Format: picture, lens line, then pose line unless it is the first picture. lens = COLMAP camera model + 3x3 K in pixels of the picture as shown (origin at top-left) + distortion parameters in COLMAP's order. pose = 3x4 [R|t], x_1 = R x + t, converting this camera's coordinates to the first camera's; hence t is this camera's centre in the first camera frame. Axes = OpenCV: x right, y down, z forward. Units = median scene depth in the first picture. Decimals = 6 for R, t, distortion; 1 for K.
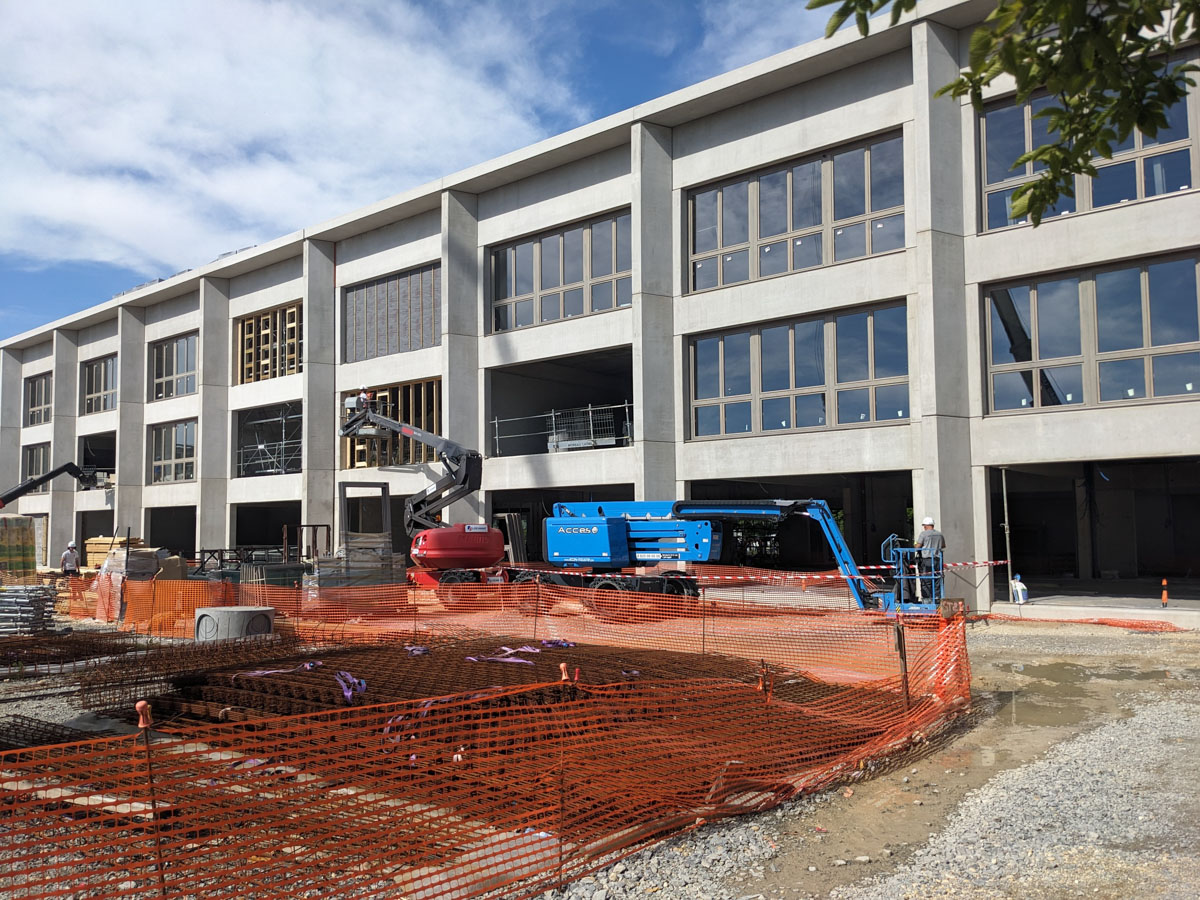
lens RADIAL K [[954.0, 0, 600.0], [0, 954.0, 450.0], [0, 0, 1]] dist [0.051547, -0.051988]
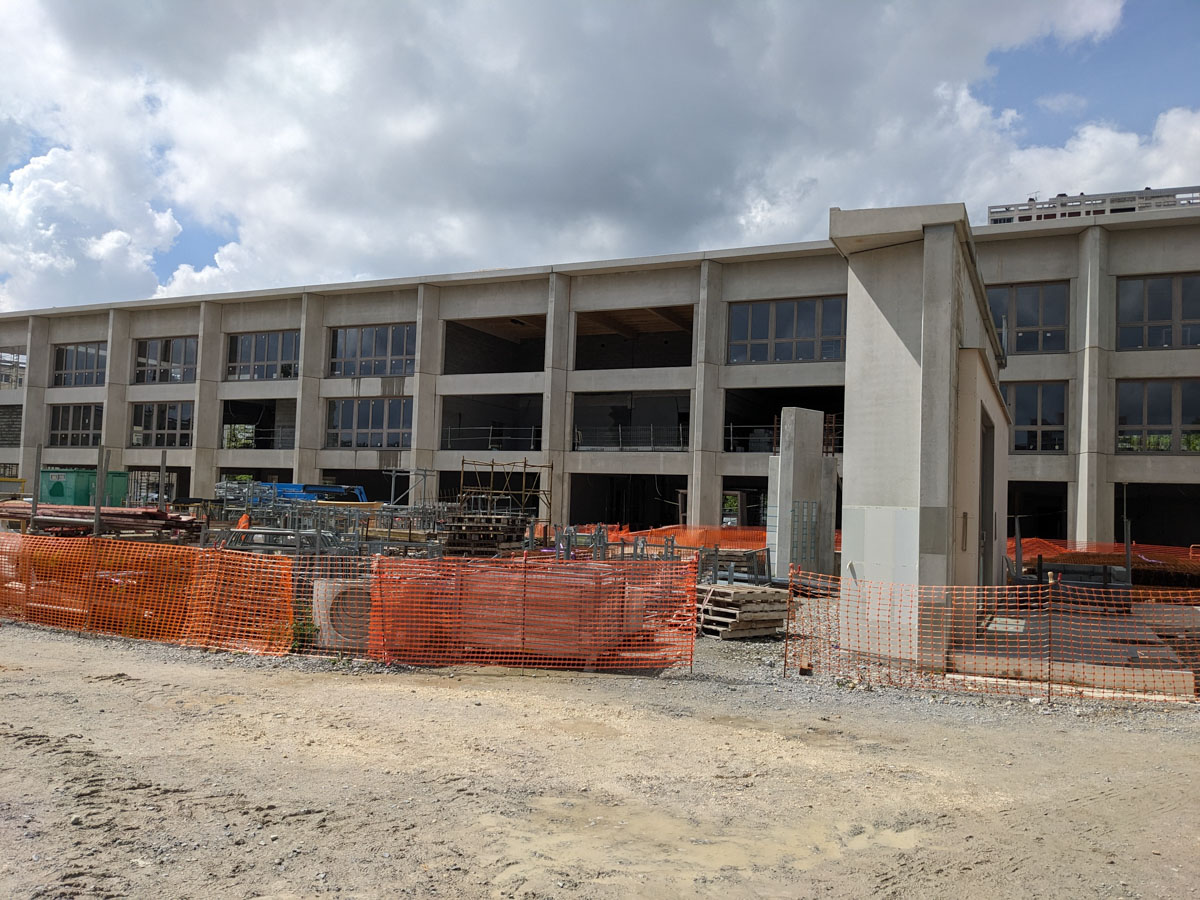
lens RADIAL K [[954.0, 0, 600.0], [0, 954.0, 450.0], [0, 0, 1]] dist [0.051547, -0.051988]
pose [[0.961375, 0.071365, 0.265830, -0.897917], [-0.073501, 0.997293, -0.001917, 0.027579], [-0.265247, -0.017696, 0.964018, -0.418058]]
